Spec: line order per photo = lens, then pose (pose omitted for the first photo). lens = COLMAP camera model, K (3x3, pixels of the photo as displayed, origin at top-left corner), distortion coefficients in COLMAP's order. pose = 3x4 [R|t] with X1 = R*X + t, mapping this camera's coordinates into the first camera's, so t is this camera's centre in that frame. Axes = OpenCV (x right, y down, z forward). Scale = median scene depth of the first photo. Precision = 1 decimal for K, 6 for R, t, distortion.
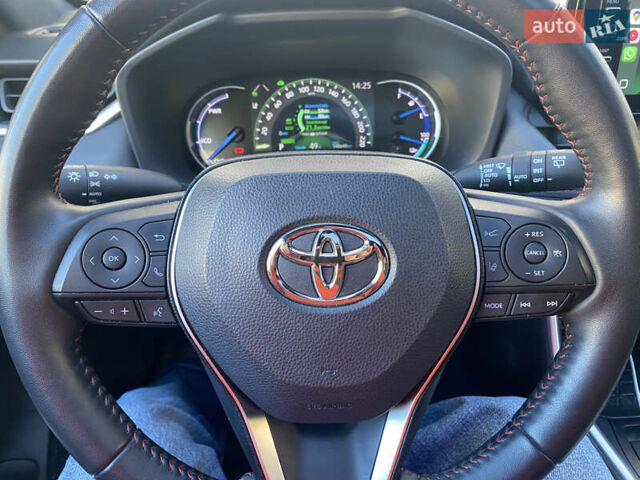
lens RADIAL K [[495.8, 0, 315.8], [0, 495.8, 243.3], [0, 0, 1]] dist [0.033504, -0.021406]
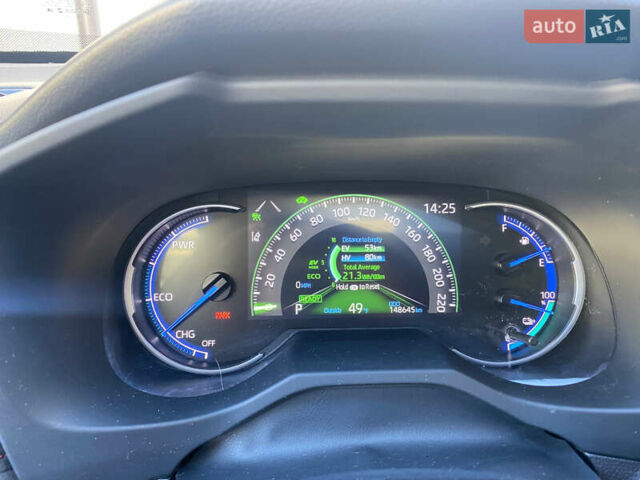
lens RADIAL K [[495.8, 0, 323.7], [0, 495.8, 237.3], [0, 0, 1]] dist [0.033504, -0.021406]
pose [[0.998573, 0.032125, 0.042665, -0.068104], [-0.025458, 0.988582, -0.148515, -0.192058], [-0.046949, 0.147217, 0.987989, 0.431152]]
